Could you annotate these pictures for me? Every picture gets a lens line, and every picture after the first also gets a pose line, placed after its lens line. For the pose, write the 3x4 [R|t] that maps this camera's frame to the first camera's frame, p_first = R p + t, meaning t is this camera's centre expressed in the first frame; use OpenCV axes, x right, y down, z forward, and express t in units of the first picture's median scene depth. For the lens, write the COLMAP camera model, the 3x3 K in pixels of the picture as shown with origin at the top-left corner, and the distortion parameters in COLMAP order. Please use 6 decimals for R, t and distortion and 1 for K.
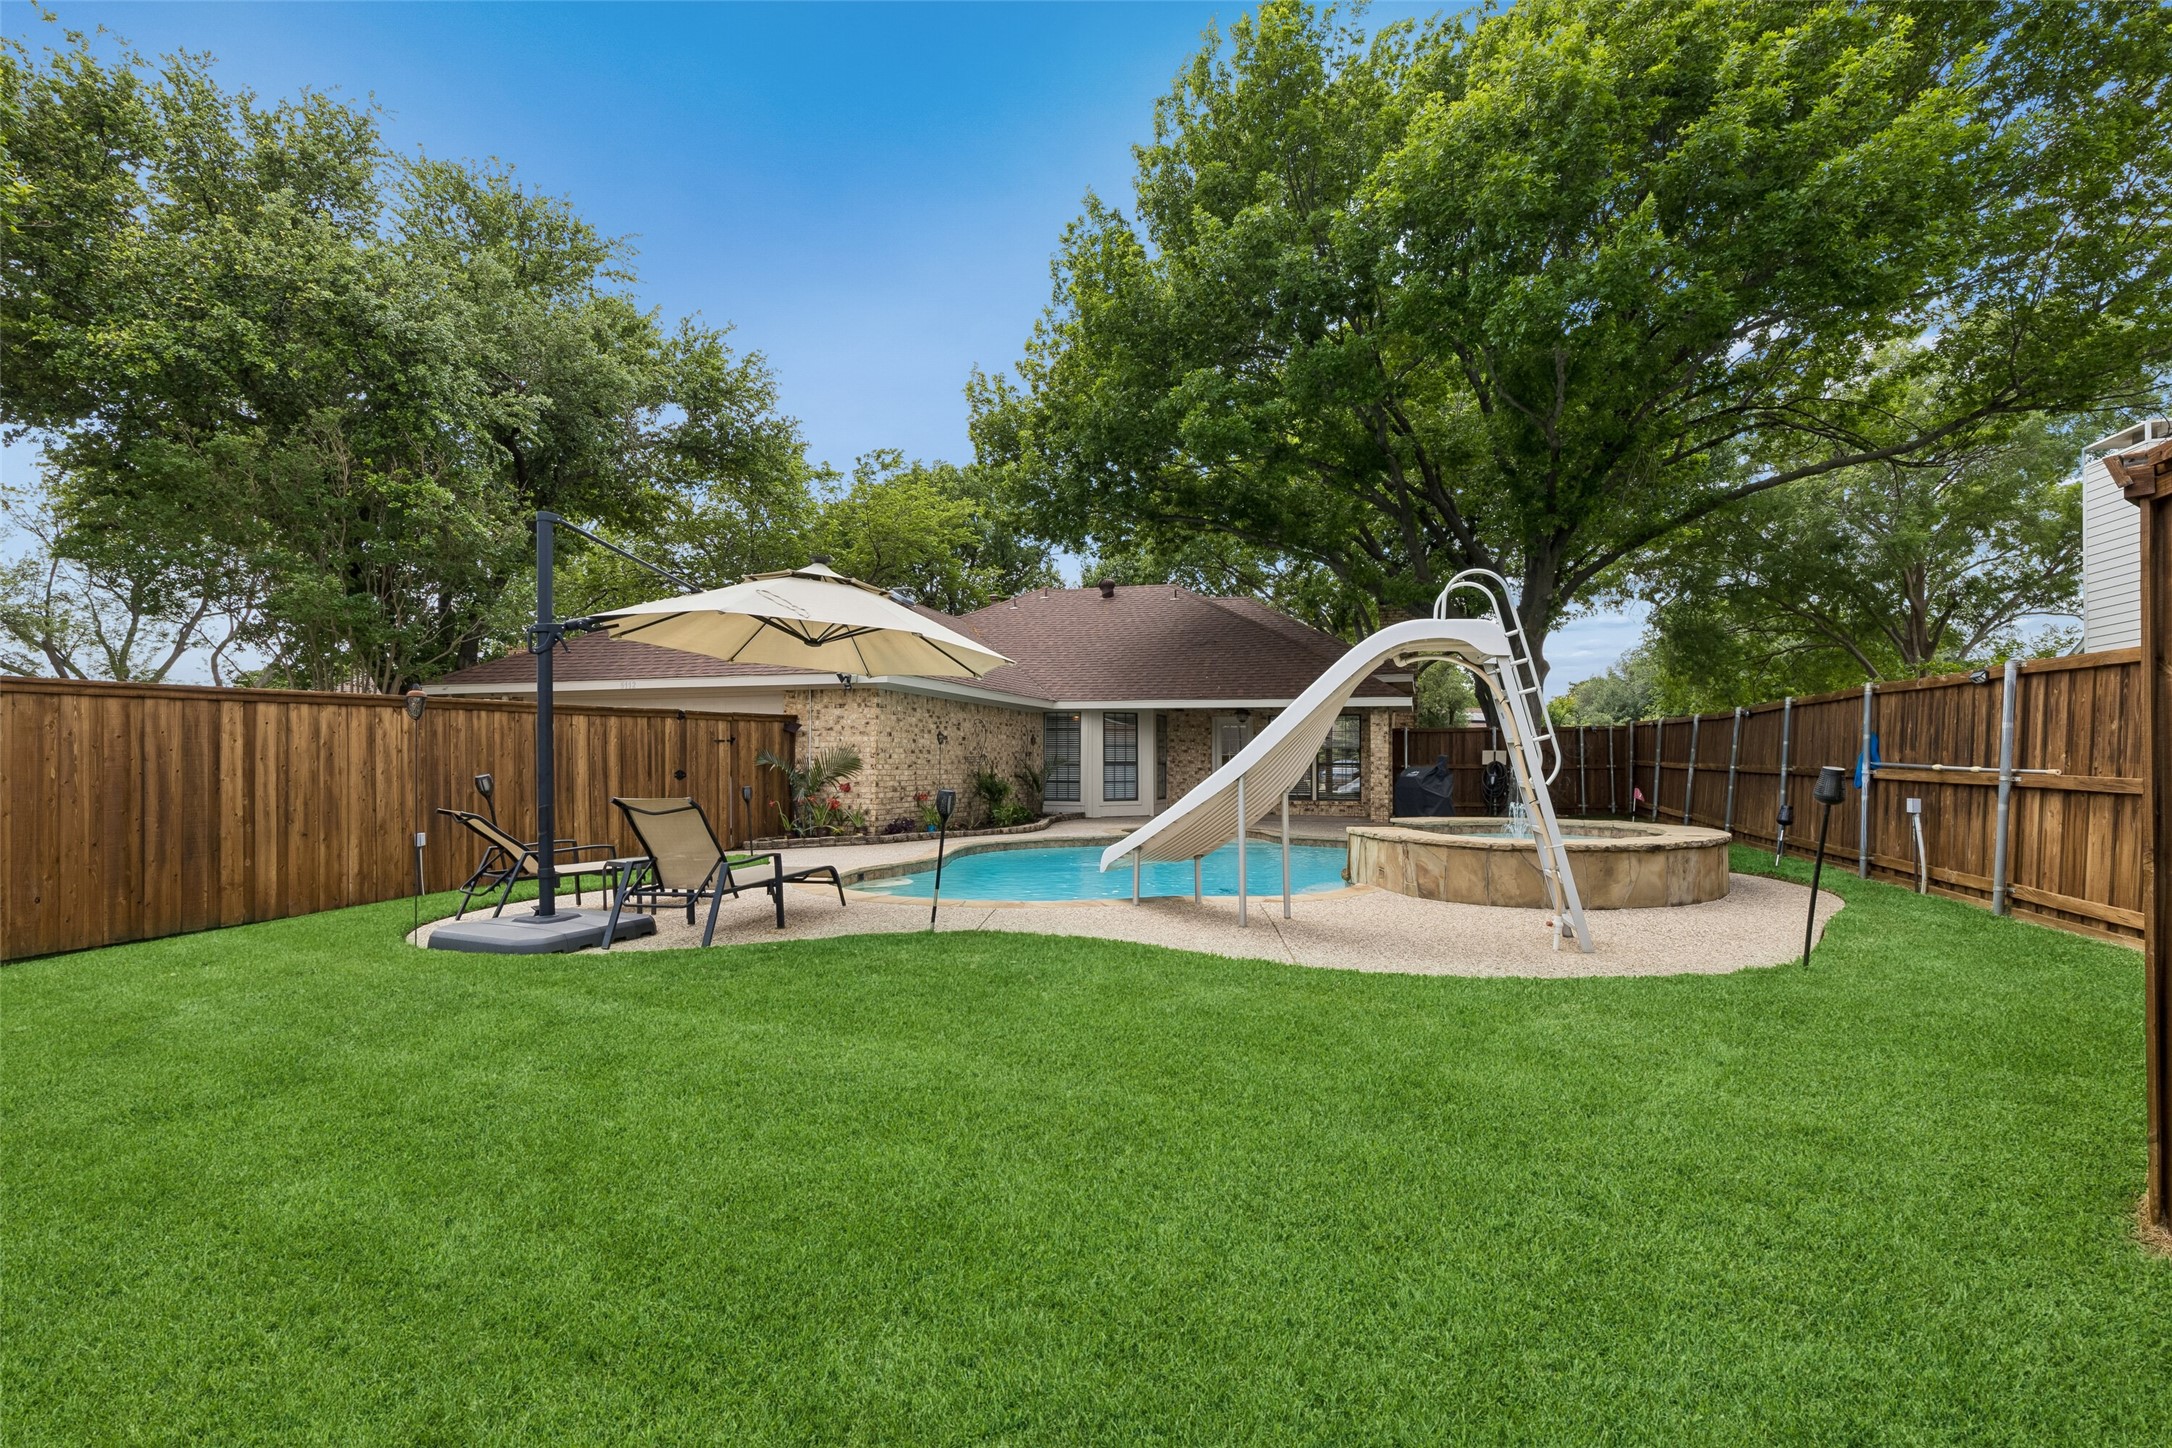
lens RADIAL K [[988.6, 0, 1087.1], [0, 988.6, 723.3], [0, 0, 1]] dist [0.005905, -0.002029]
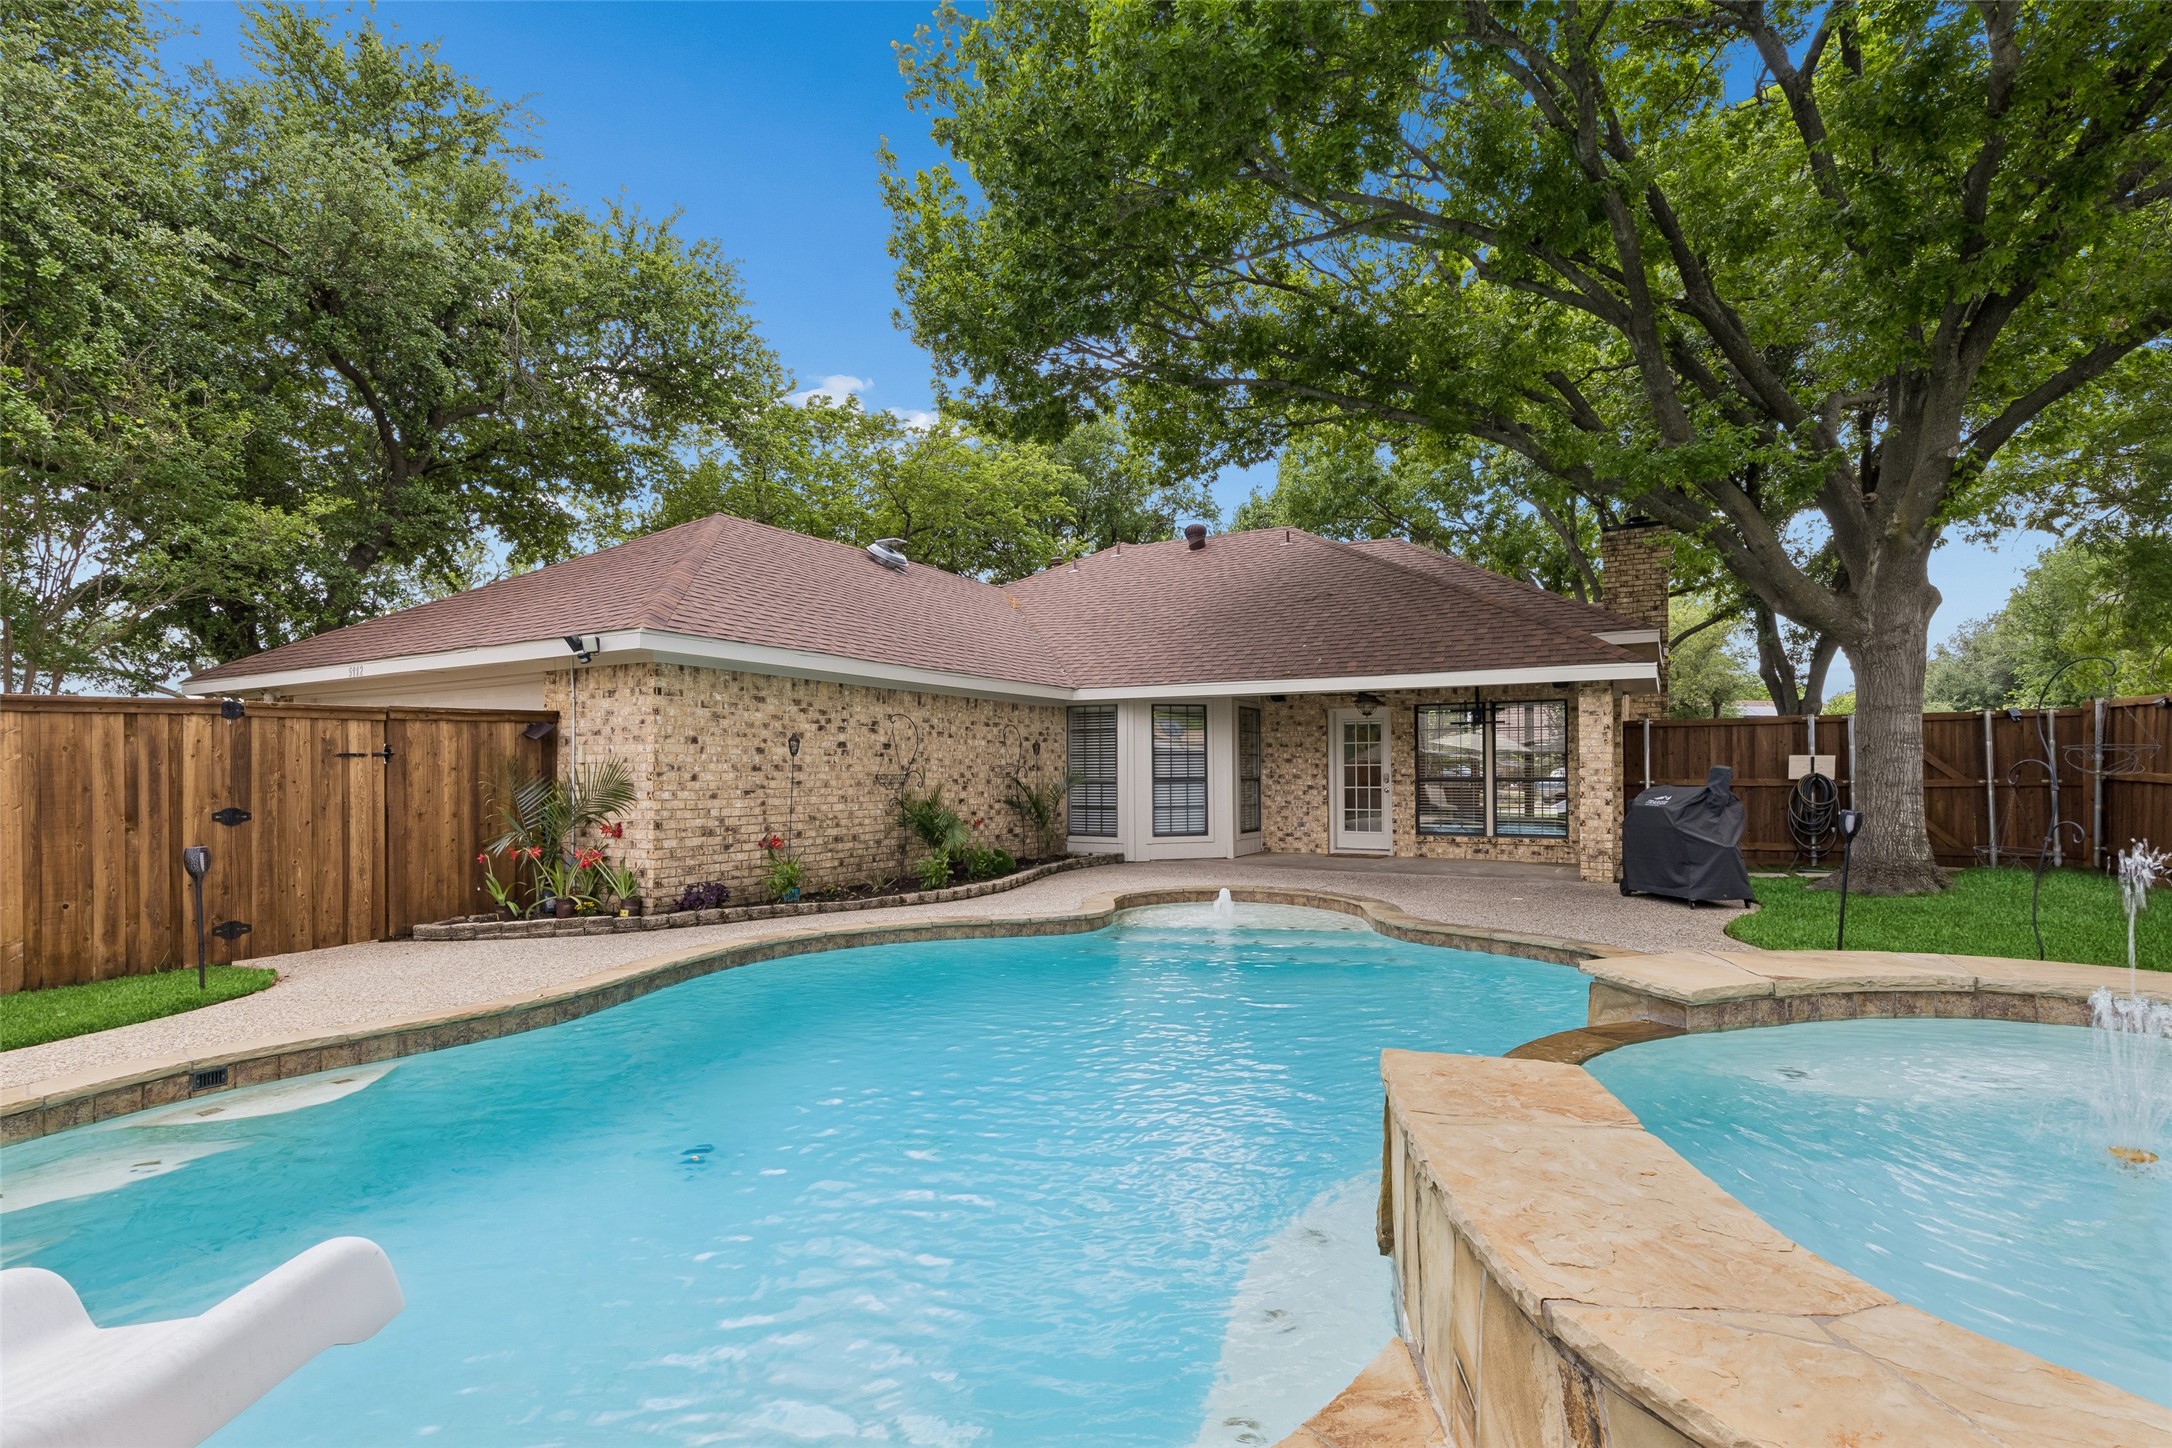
lens RADIAL K [[988.6, 0, 1084.8], [0, 988.6, 745.6], [0, 0, 1]] dist [0.005905, -0.002029]
pose [[0.977853, -0.012508, -0.208917, 0.115753], [0.015731, 0.999781, 0.013769, 0.007265], [0.208699, -0.016750, 0.977836, 0.345432]]
